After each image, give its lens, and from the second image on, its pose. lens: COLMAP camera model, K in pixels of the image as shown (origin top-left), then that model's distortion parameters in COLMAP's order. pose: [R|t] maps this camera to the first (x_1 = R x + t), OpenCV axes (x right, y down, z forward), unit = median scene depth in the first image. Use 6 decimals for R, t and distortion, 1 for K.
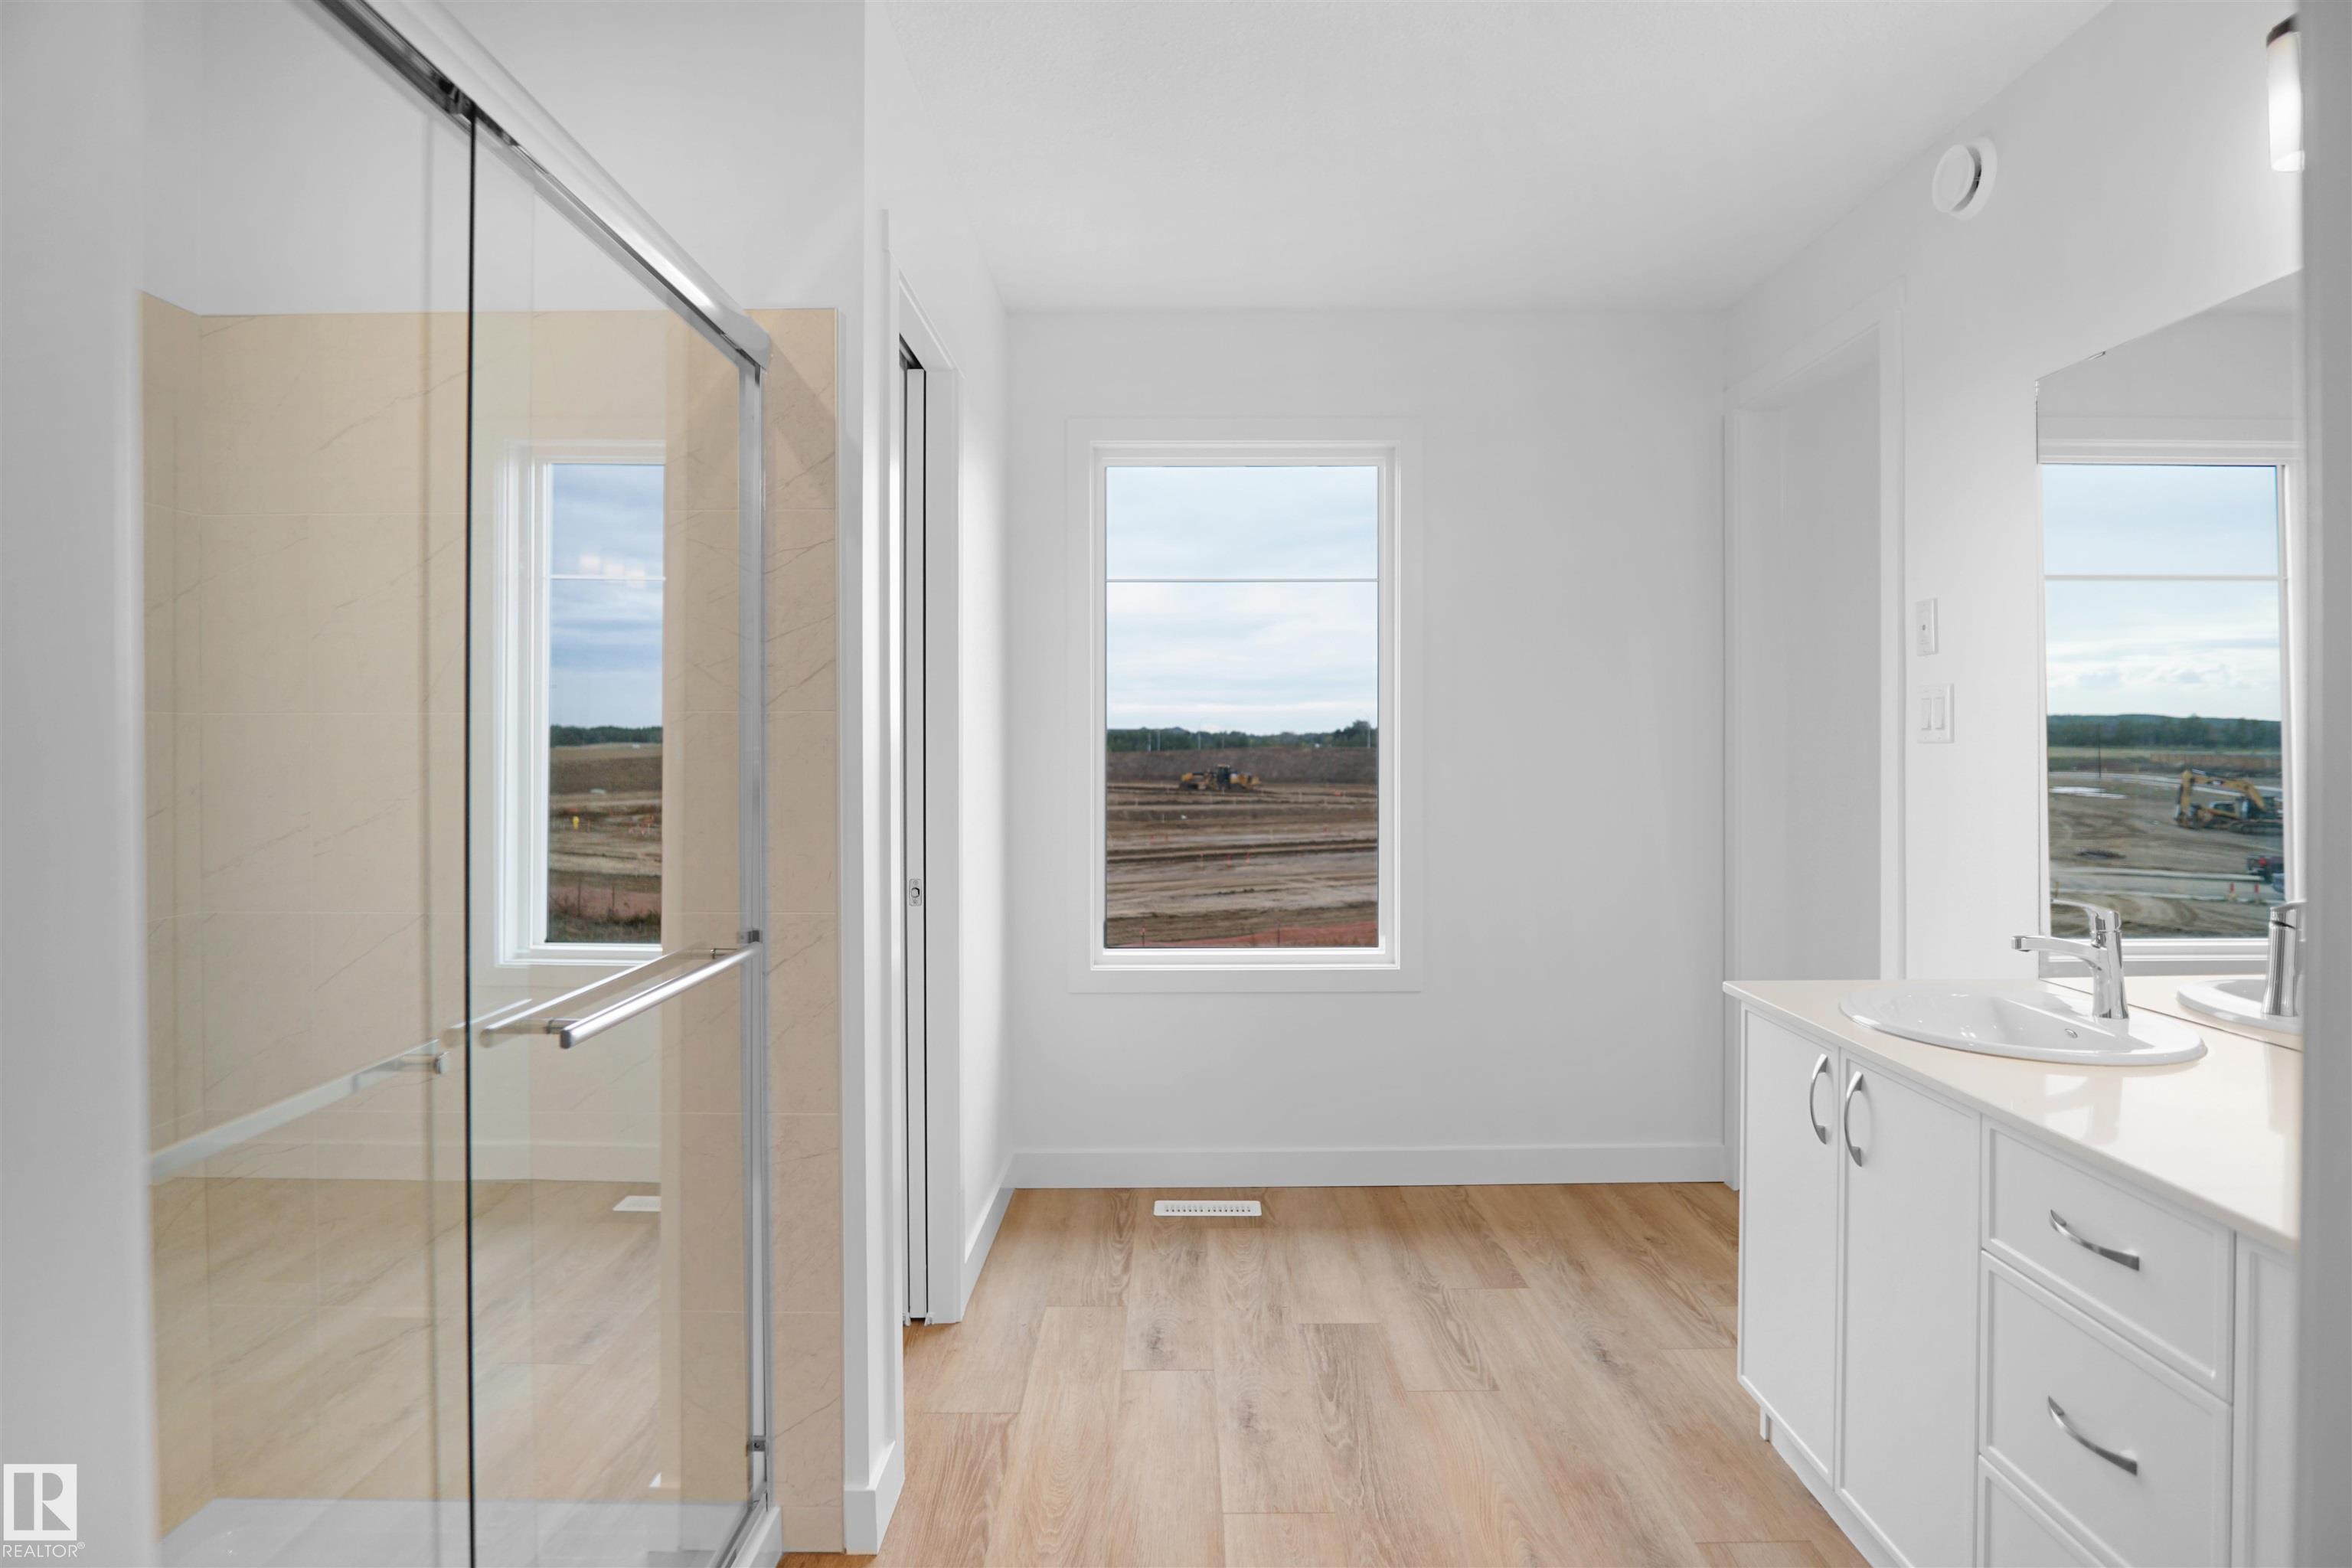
lens RADIAL K [[1250.2, 0, 1179.3], [0, 1250.2, 753.7], [0, 0, 1]] dist [-0.038996, 0.001212]
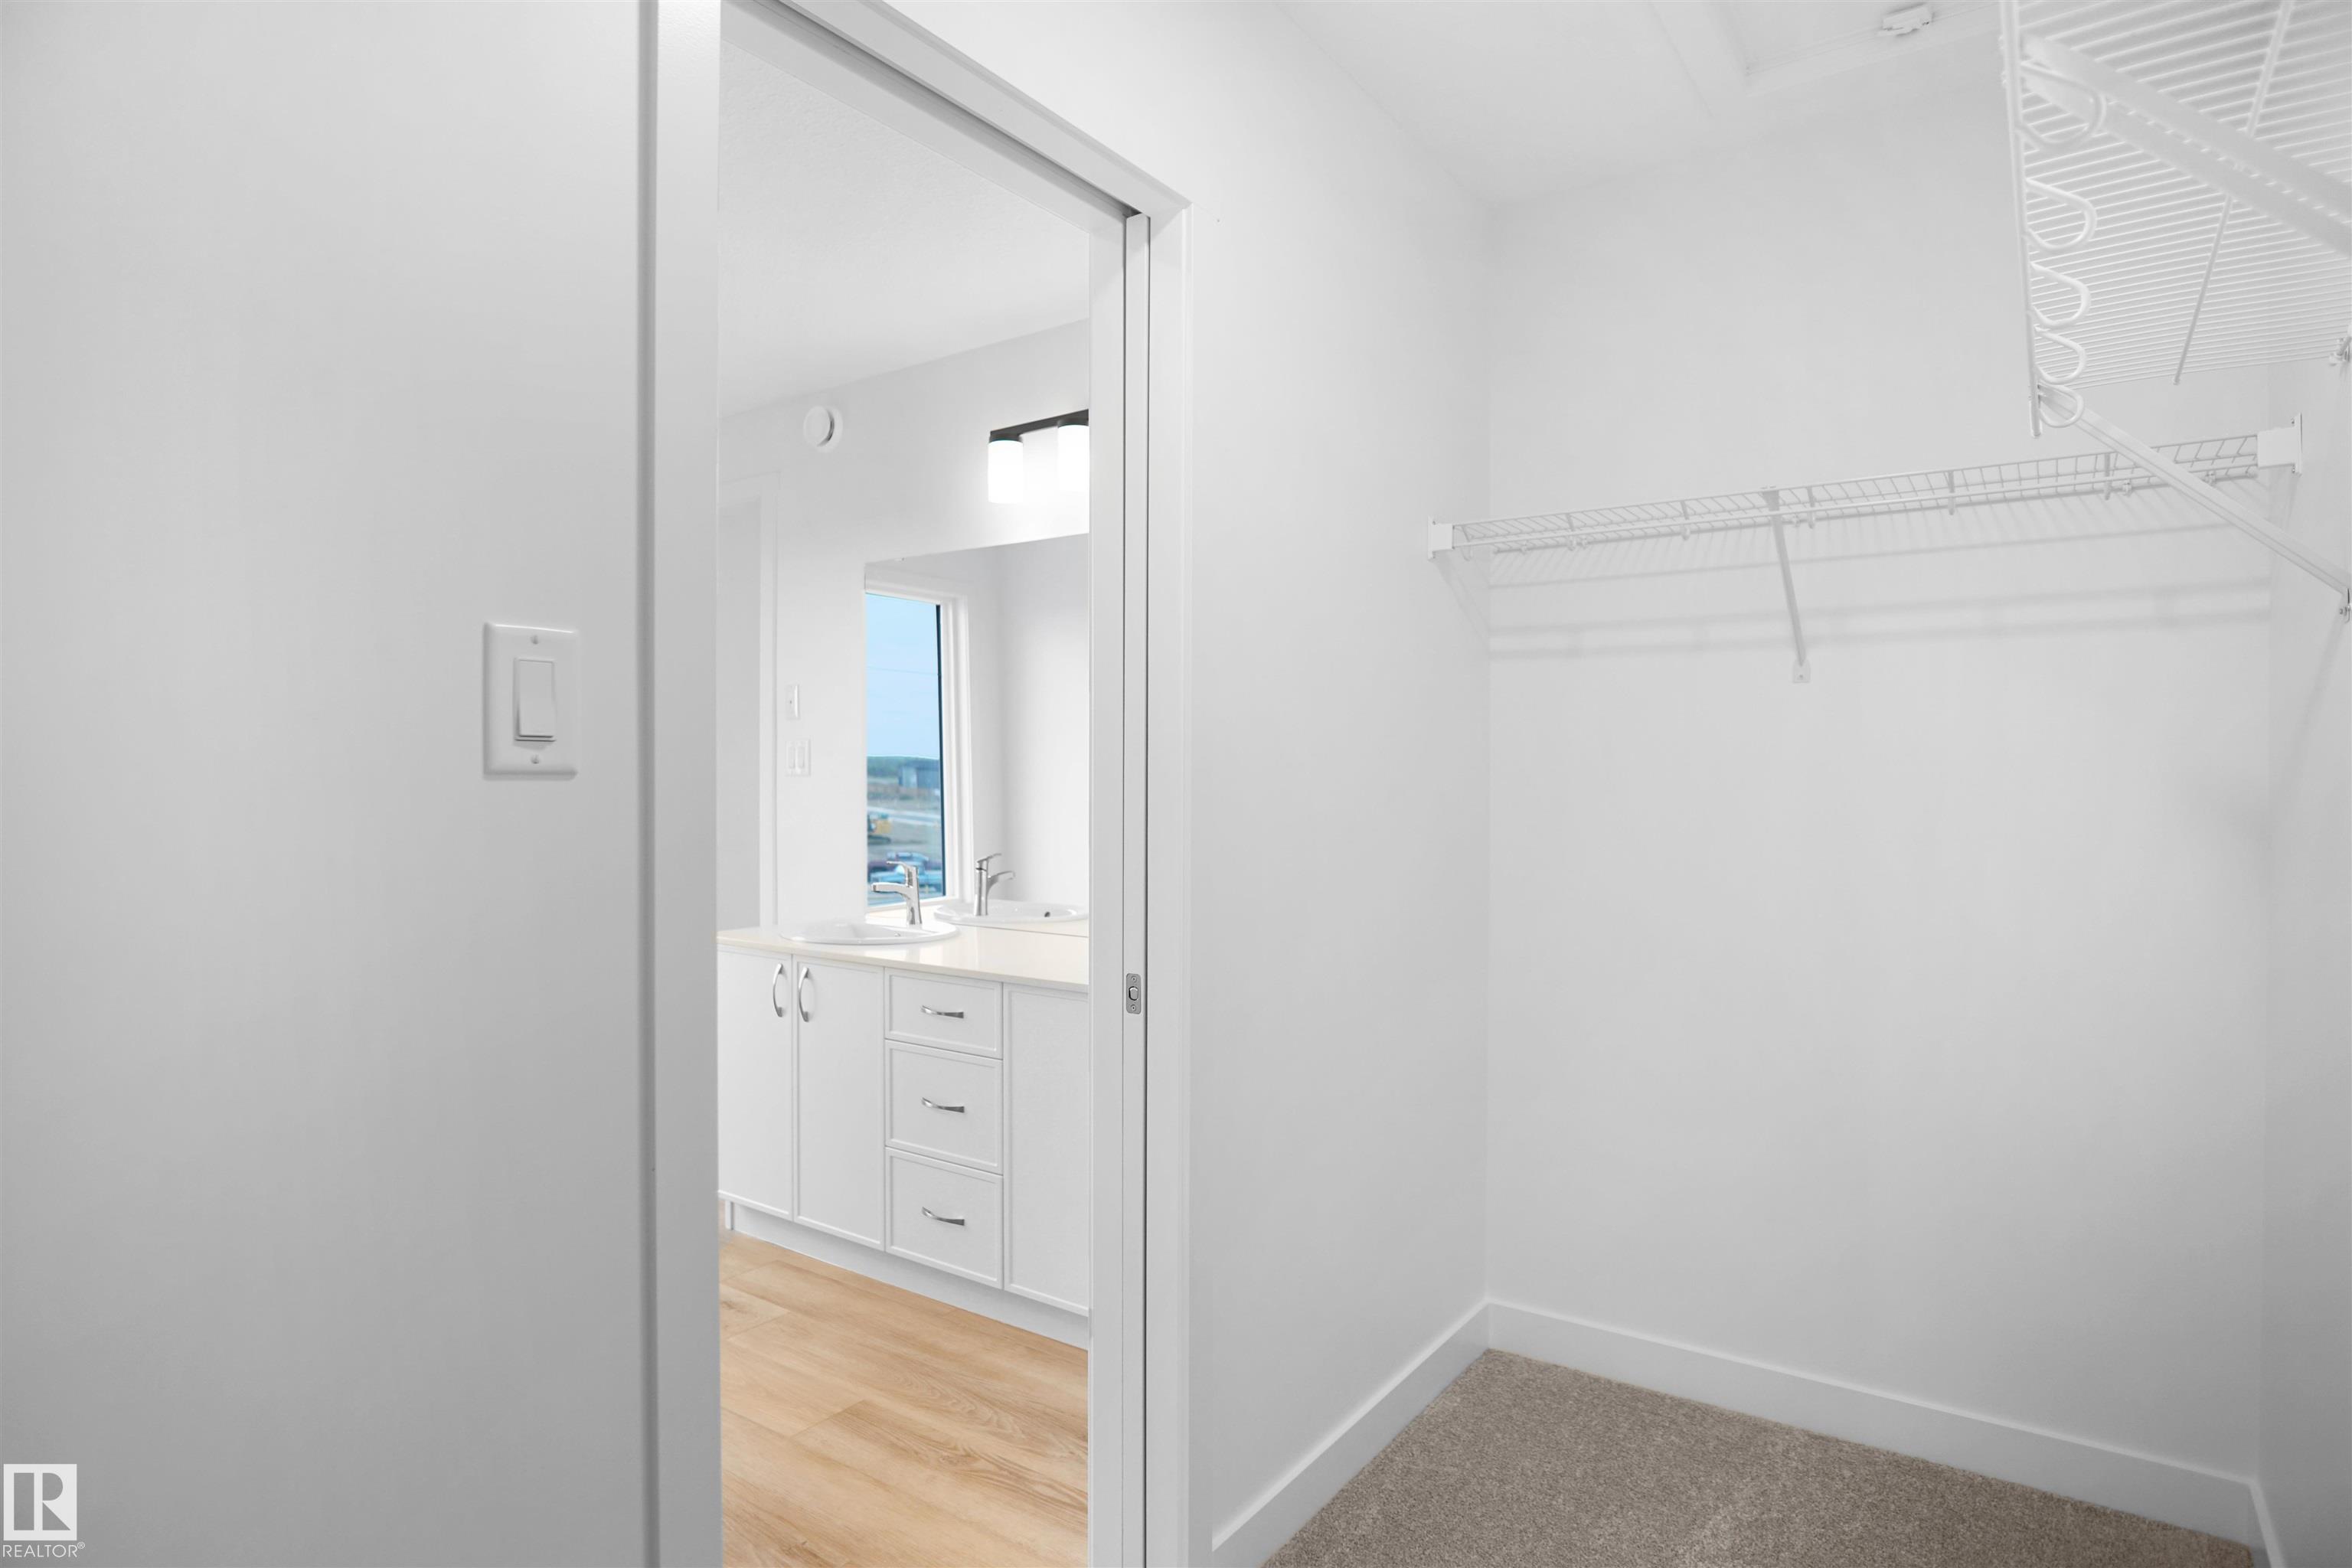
lens RADIAL K [[1258.6, 0, 1176.0], [0, 1258.6, 784.0], [0, 0, 1]] dist [-0.027914, 0.000299]
pose [[0.569683, -0.006236, 0.821841, -0.574510], [-0.000398, 0.999969, 0.007864, -0.014613], [-0.821865, -0.004807, 0.569663, -0.415586]]
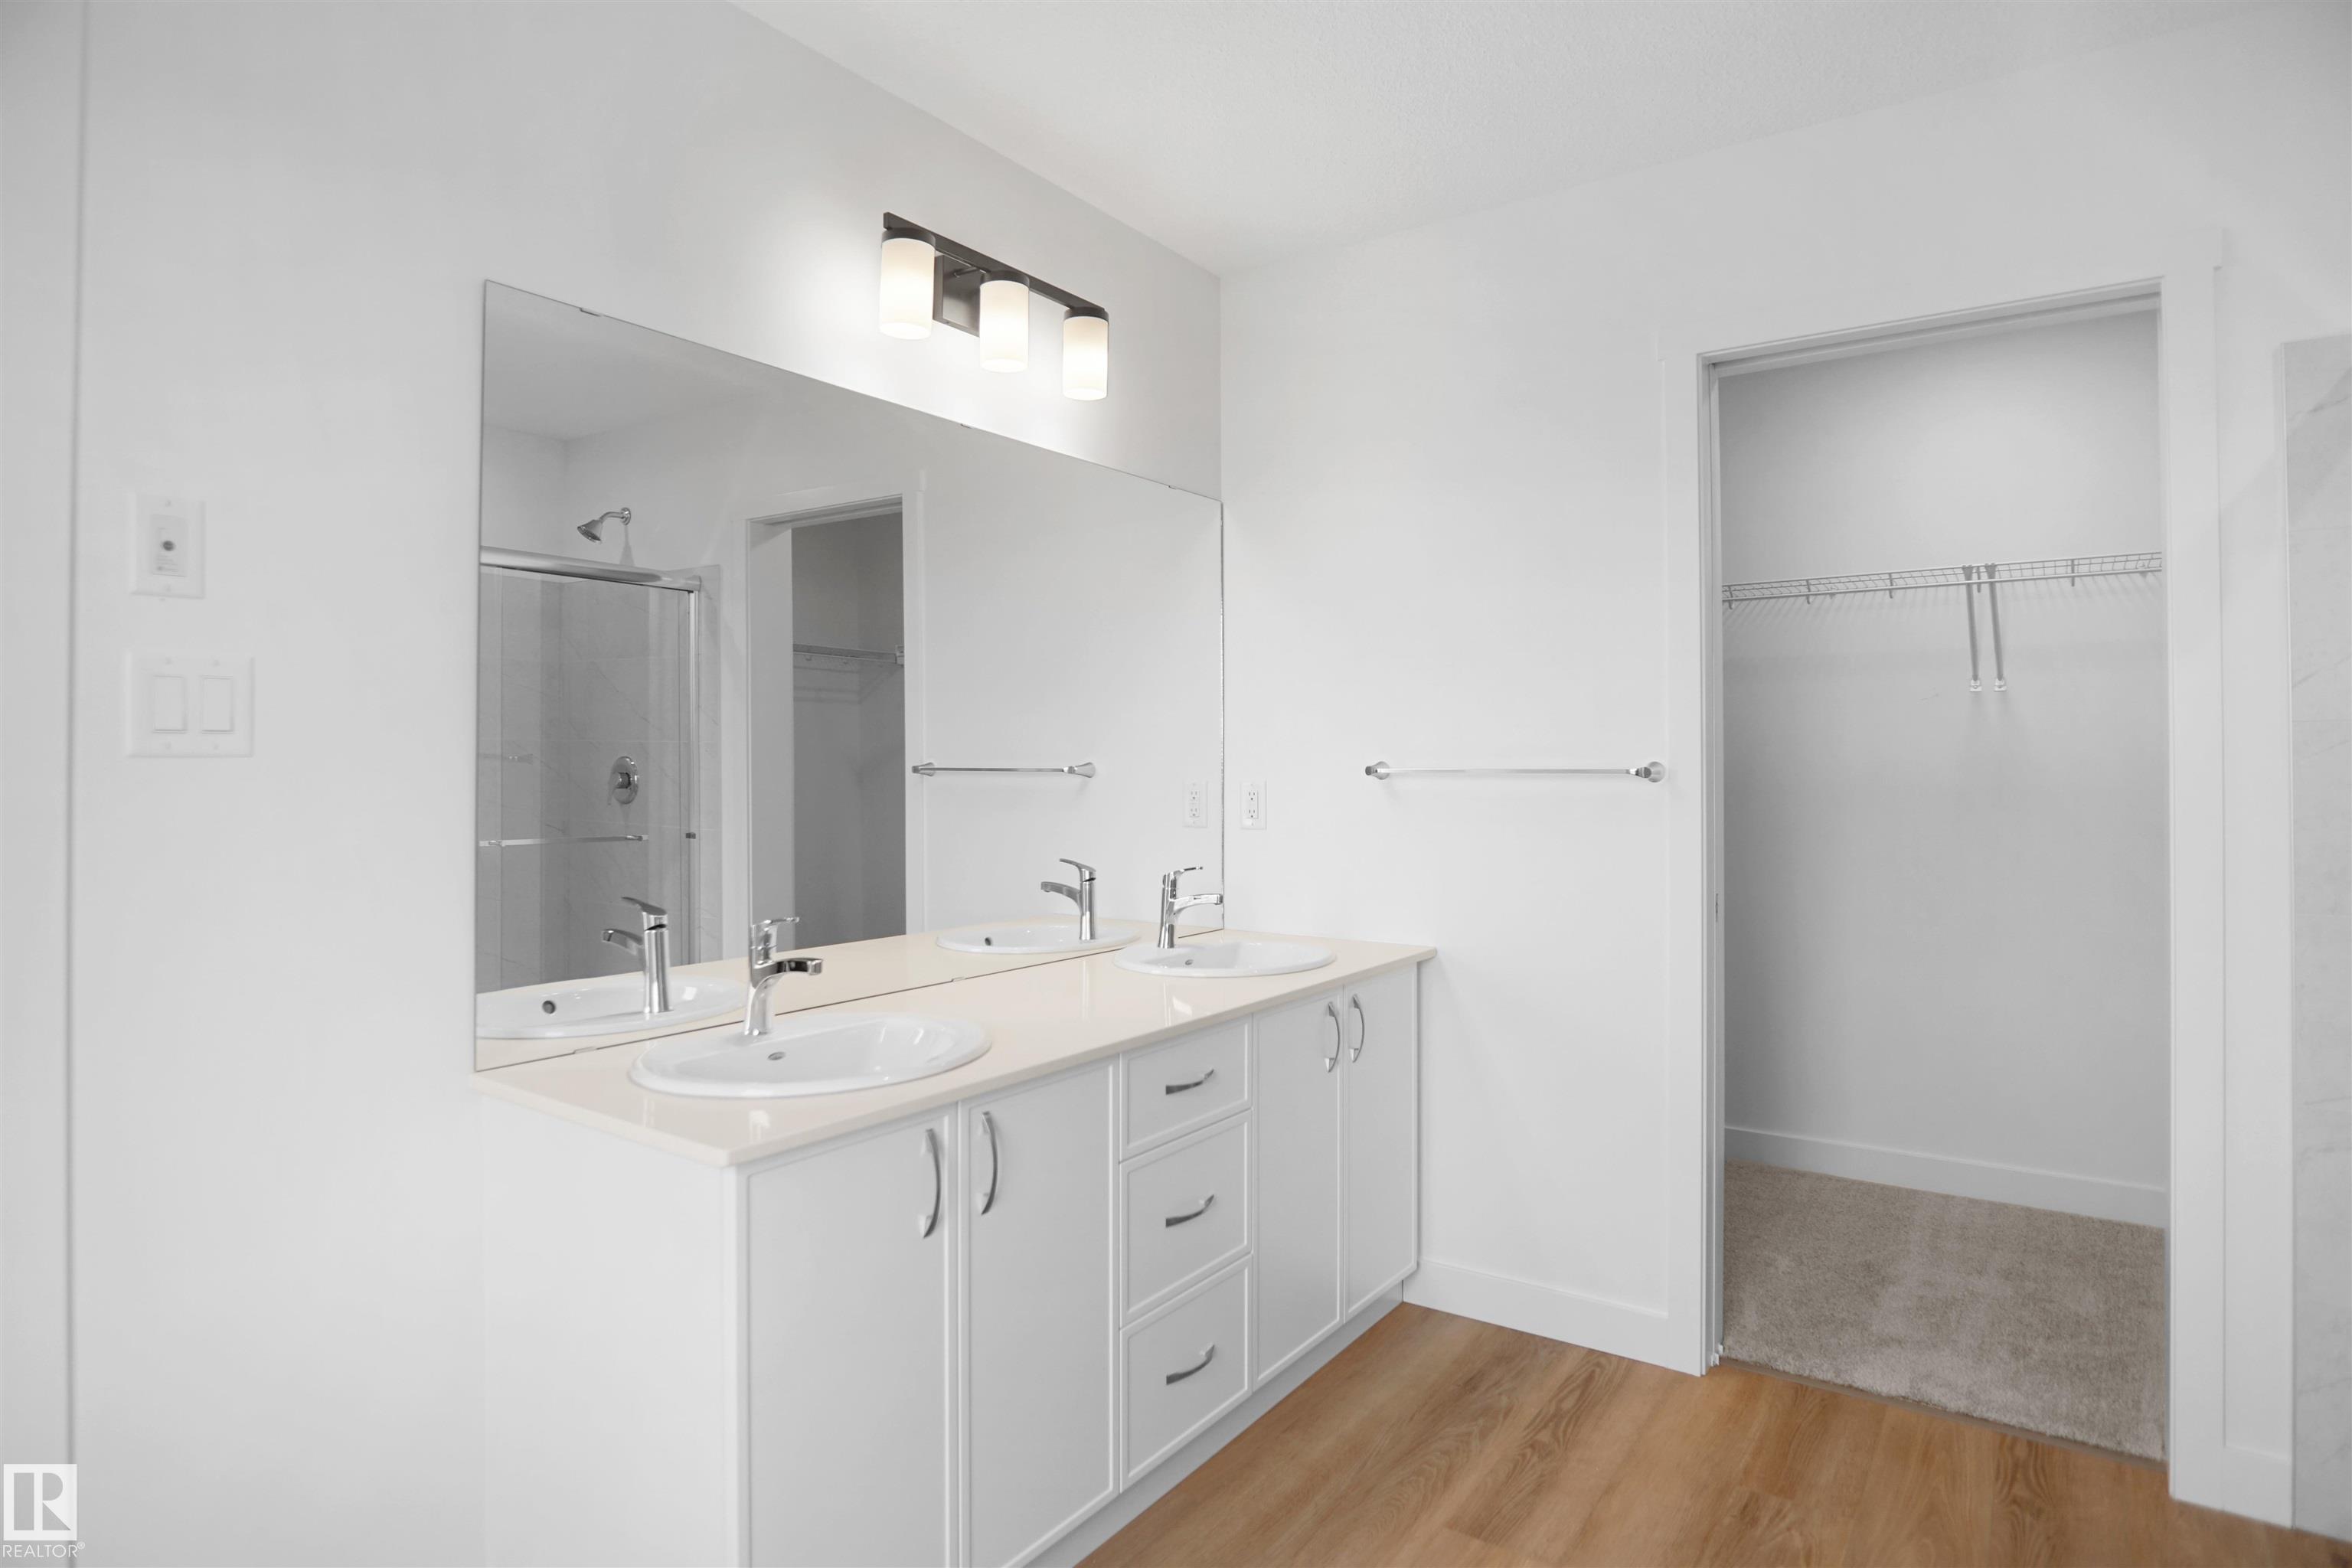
lens RADIAL K [[1258.6, 0, 1176.0], [0, 1258.6, 784.0], [0, 0, 1]] dist [-0.027914, 0.000299]
pose [[-0.816043, 0.001015, 0.577990, -0.105020], [0.008265, 0.999917, 0.009913, 0.002220], [-0.577932, 0.012866, -0.815984, 1.605834]]
